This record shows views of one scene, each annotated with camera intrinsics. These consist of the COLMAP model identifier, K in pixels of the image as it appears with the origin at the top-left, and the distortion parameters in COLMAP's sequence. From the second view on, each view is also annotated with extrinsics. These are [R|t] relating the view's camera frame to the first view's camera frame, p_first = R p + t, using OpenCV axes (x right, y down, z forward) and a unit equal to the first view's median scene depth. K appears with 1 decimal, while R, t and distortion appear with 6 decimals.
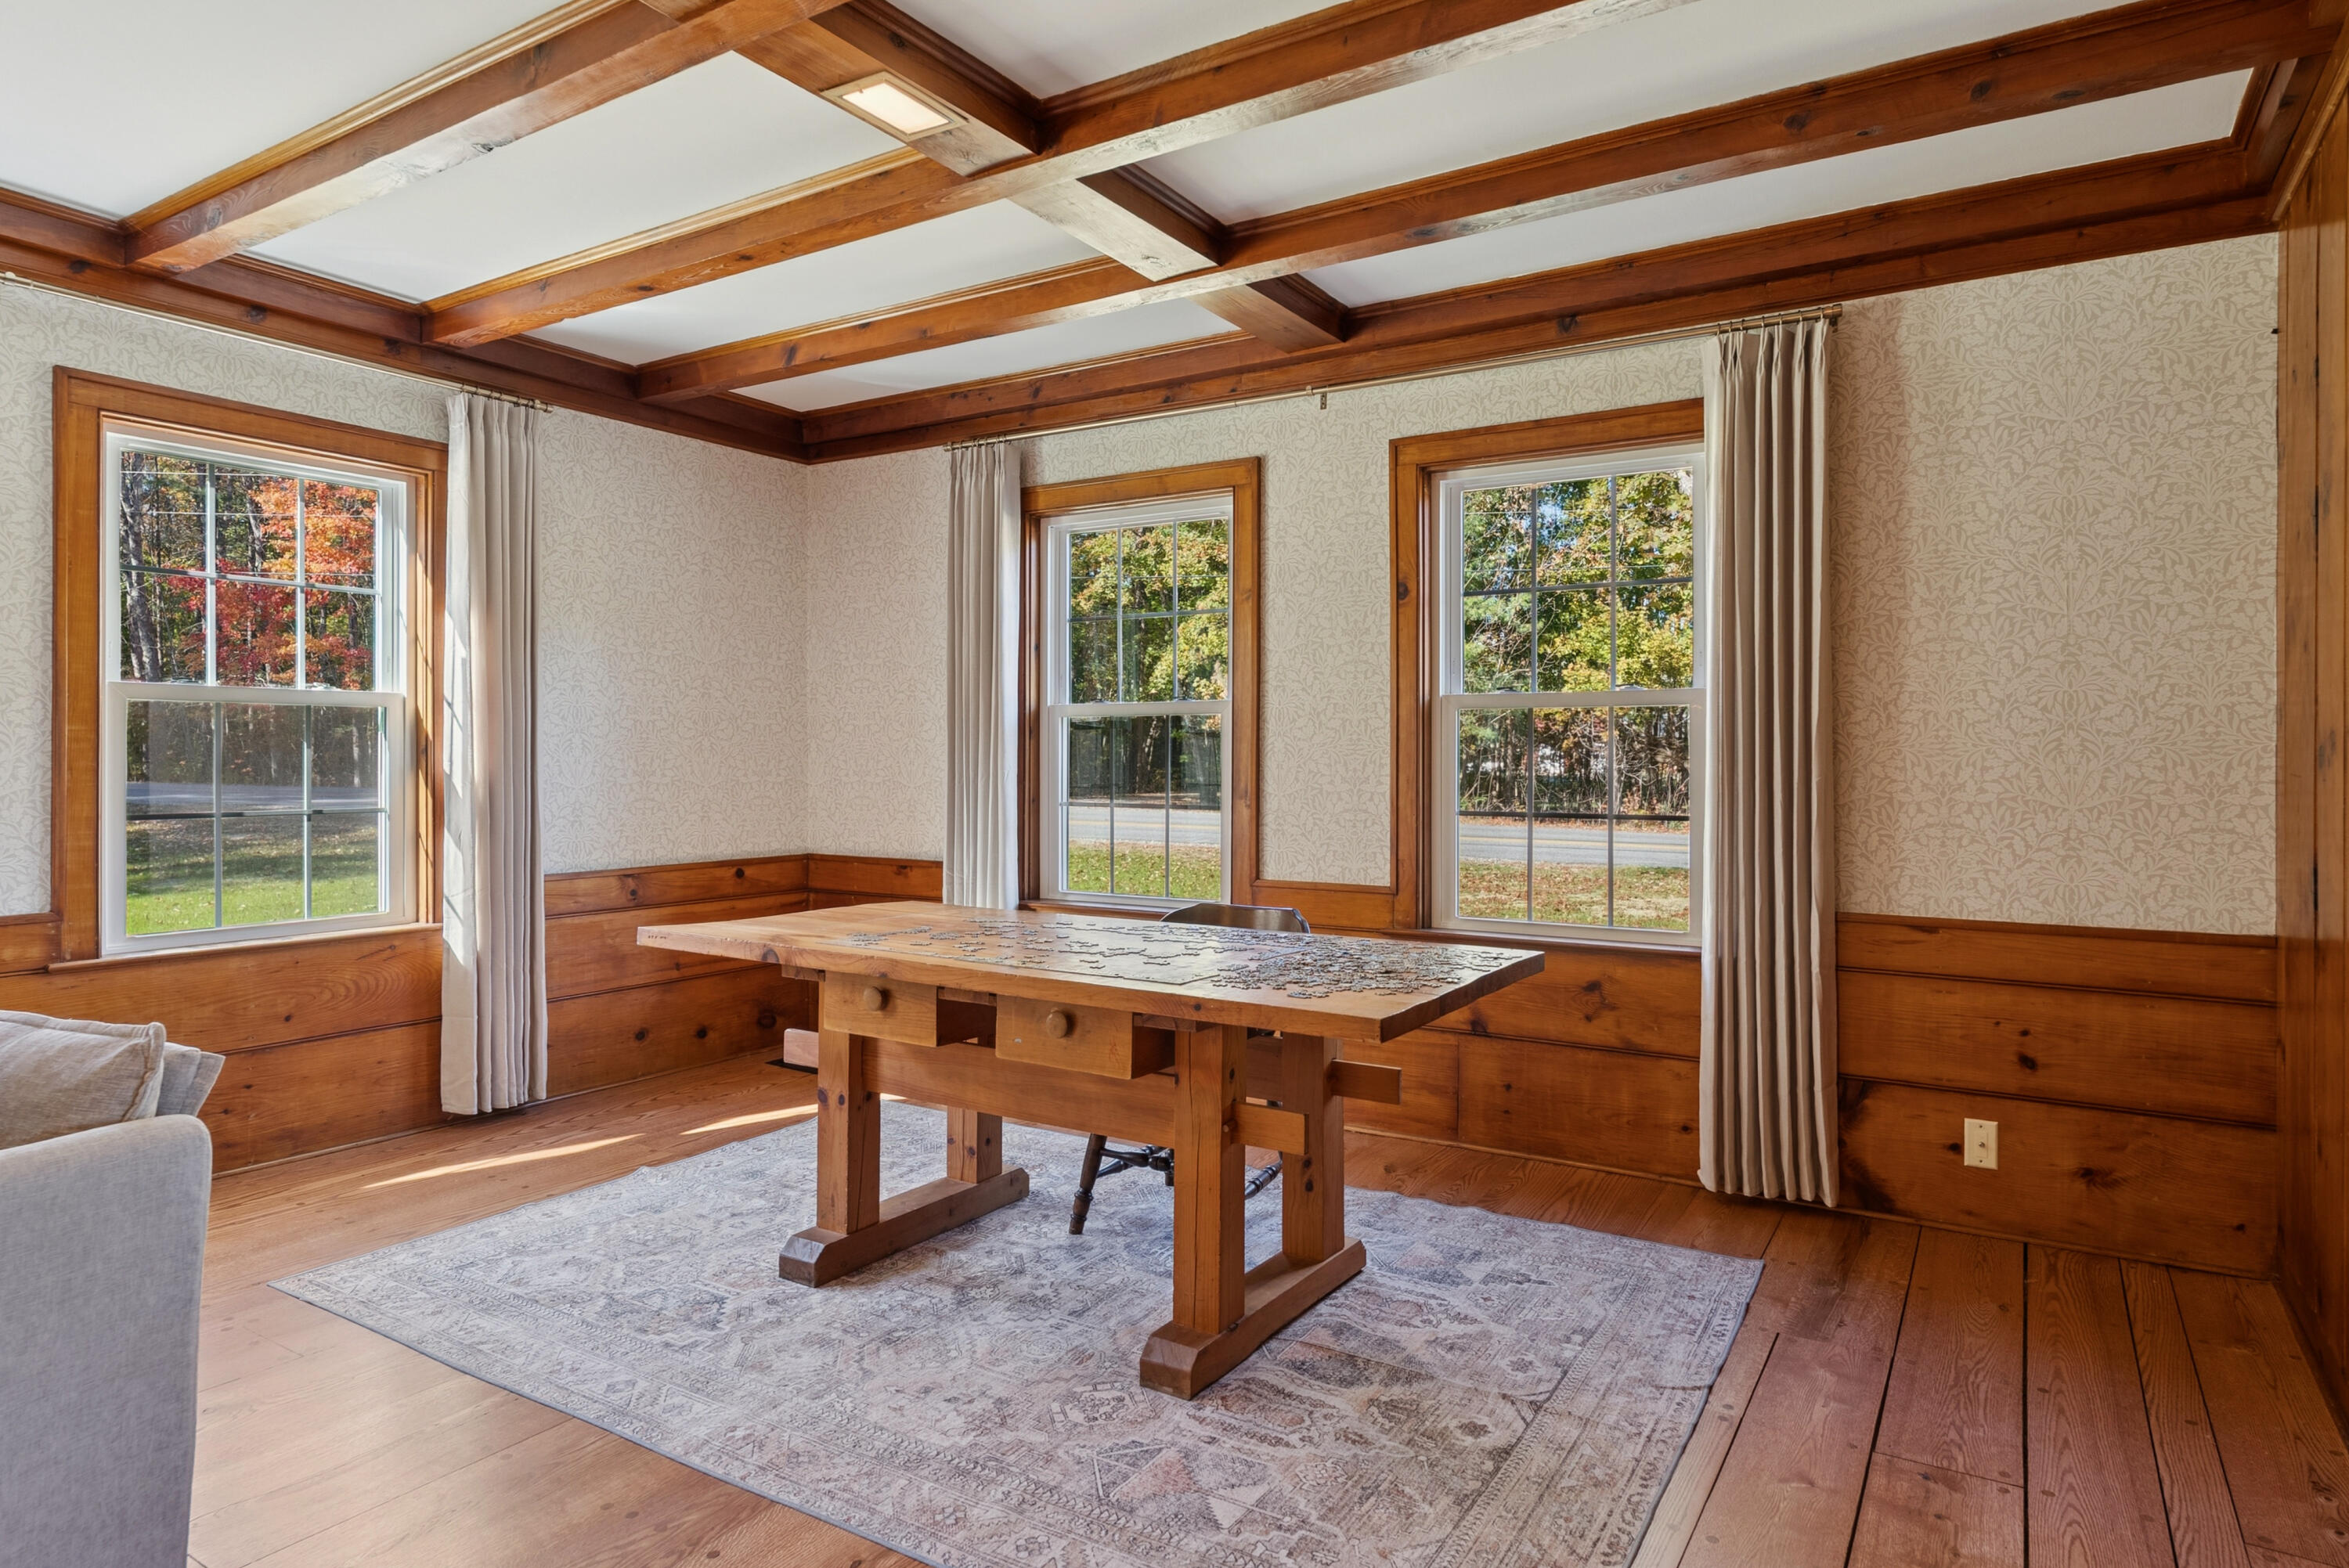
lens RADIAL K [[1305.6, 0, 1195.8], [0, 1305.6, 760.1], [0, 0, 1]] dist [-0.004823, 0.002027]
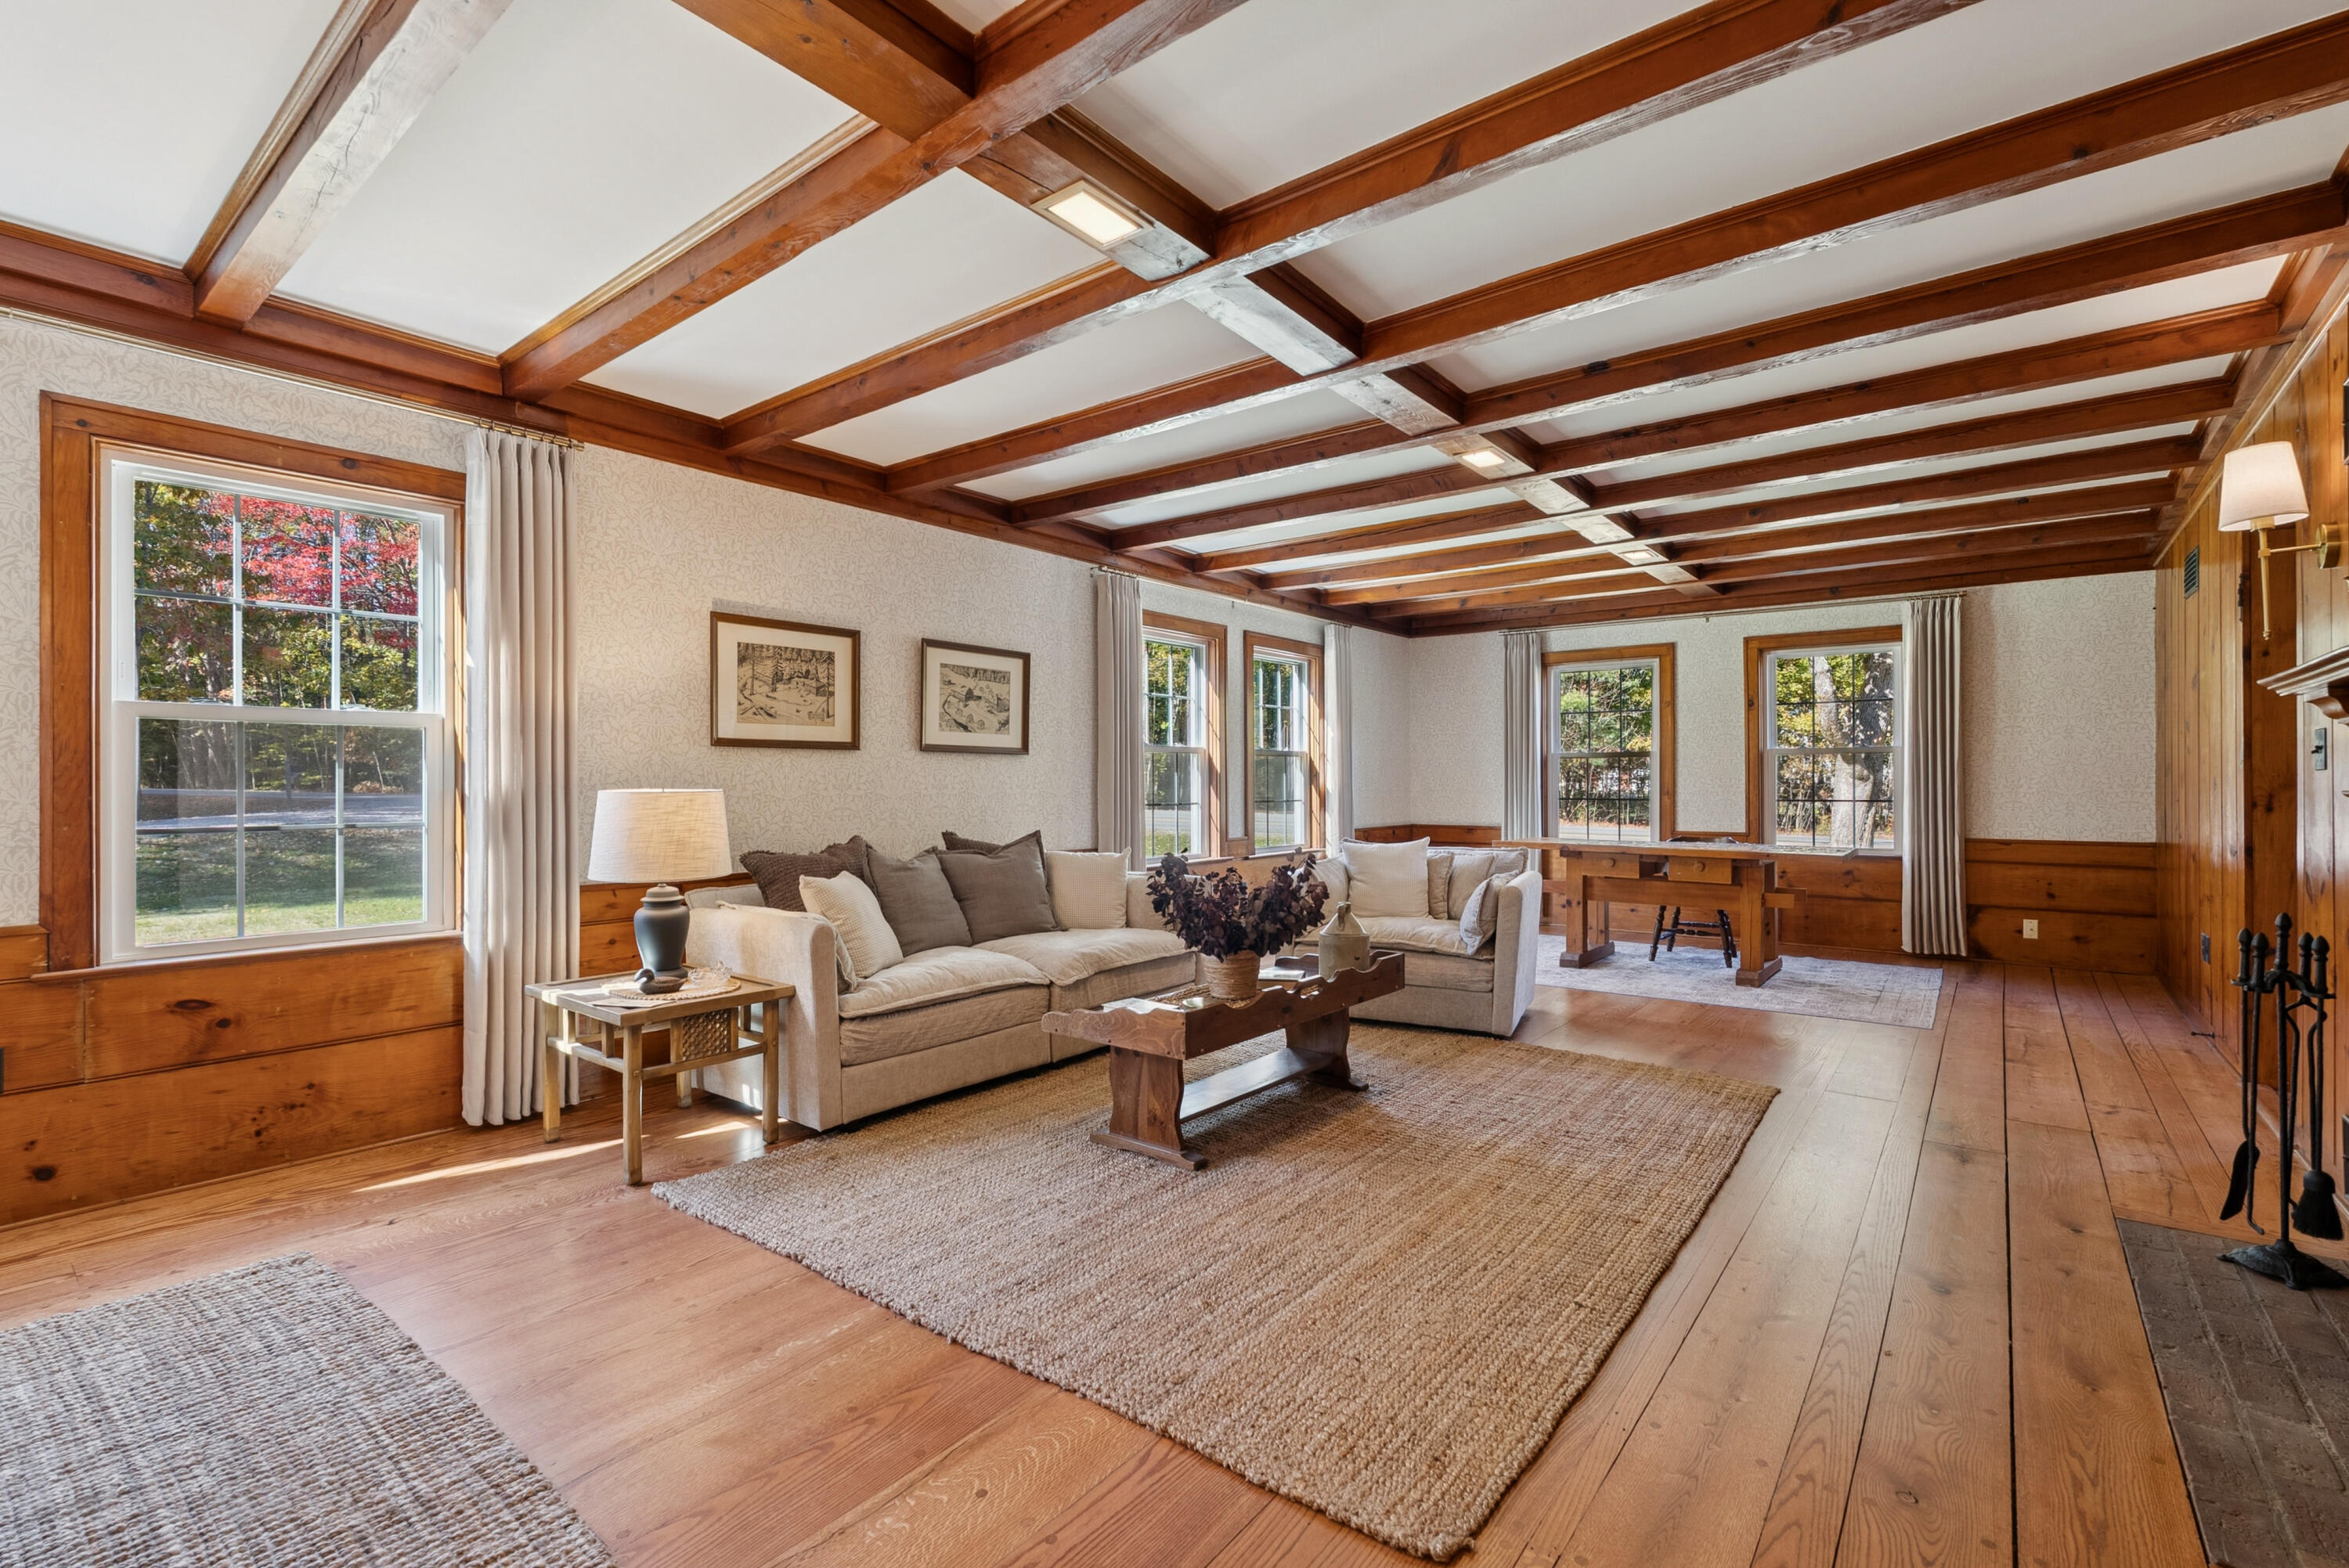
lens RADIAL K [[1036.8, 0, 1180.4], [0, 1036.8, 782.2], [0, 0, 1]] dist [-0.004654, -0.000700]
pose [[0.993469, -0.006281, -0.113926, -0.719437], [0.006378, 0.999980, 0.000486, 0.001521], [0.113920, -0.001209, 0.993489, -1.050217]]
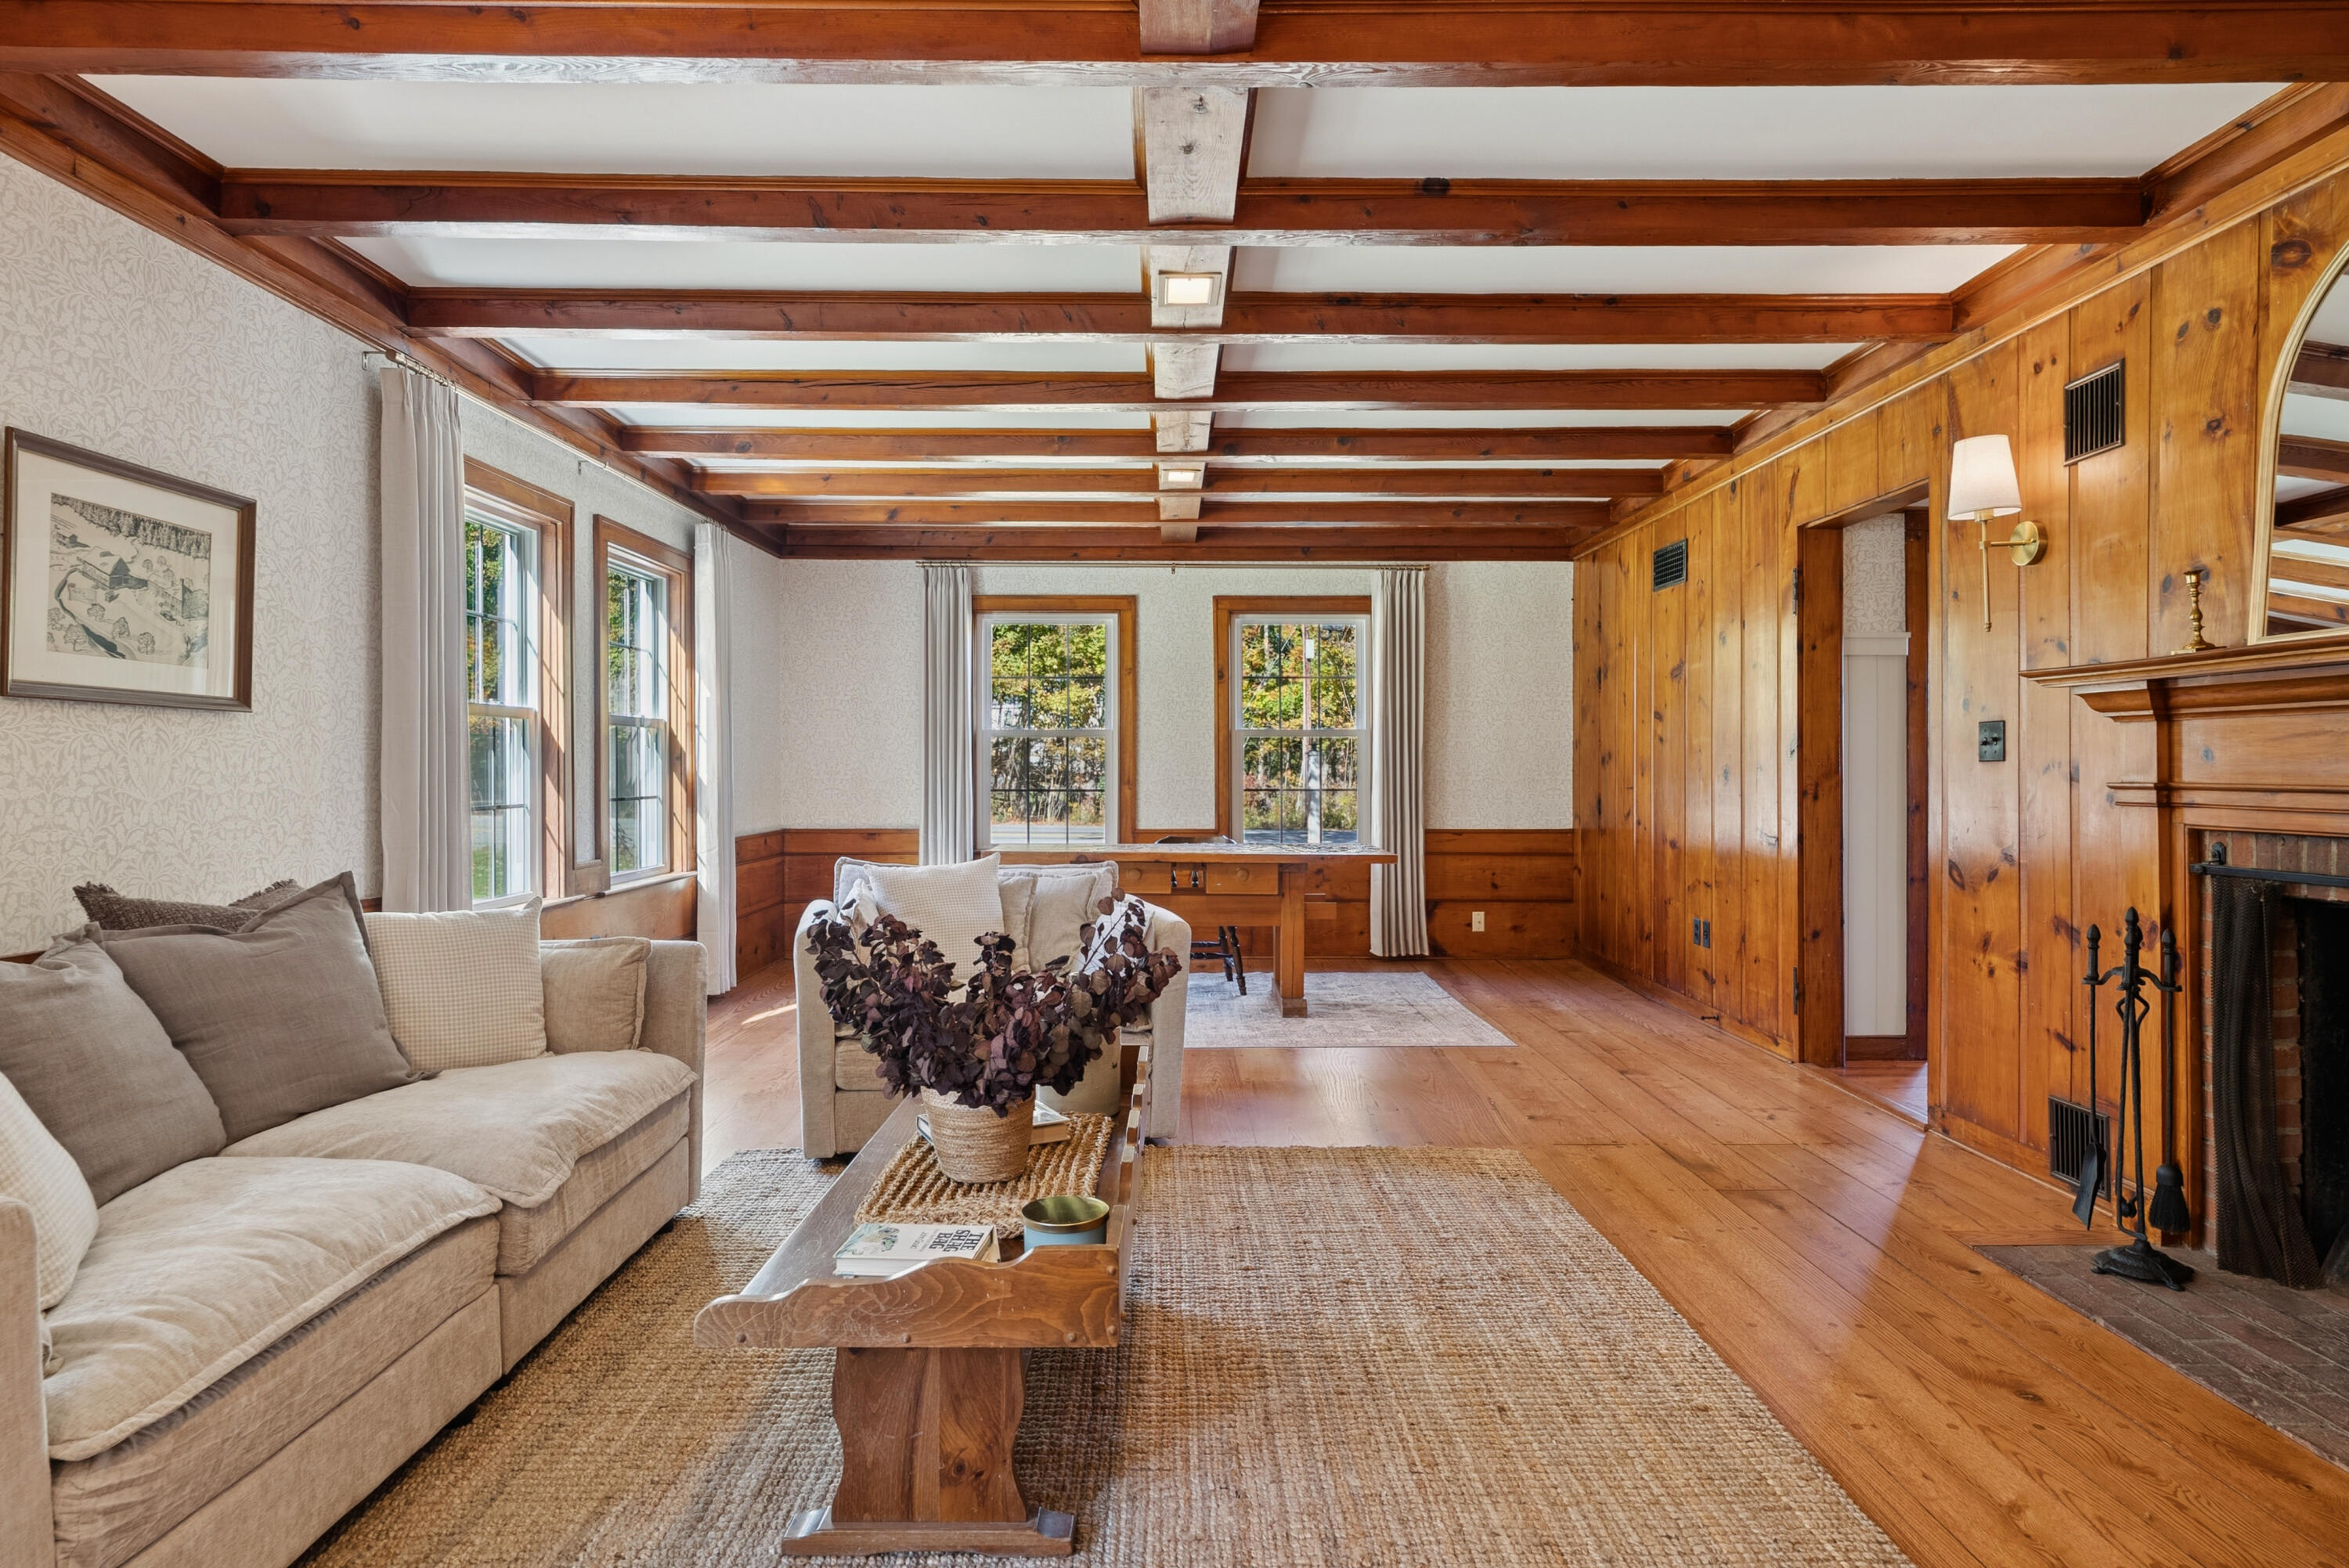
lens RADIAL K [[1305.6, 0, 1176.0], [0, 1305.6, 768.0], [0, 0, 1]] dist [-0.004823, 0.002027]
pose [[0.847597, -0.004857, 0.530618, -1.049776], [0.002228, 0.999982, 0.005595, -0.003980], [-0.530636, -0.003561, 0.847593, -0.681371]]
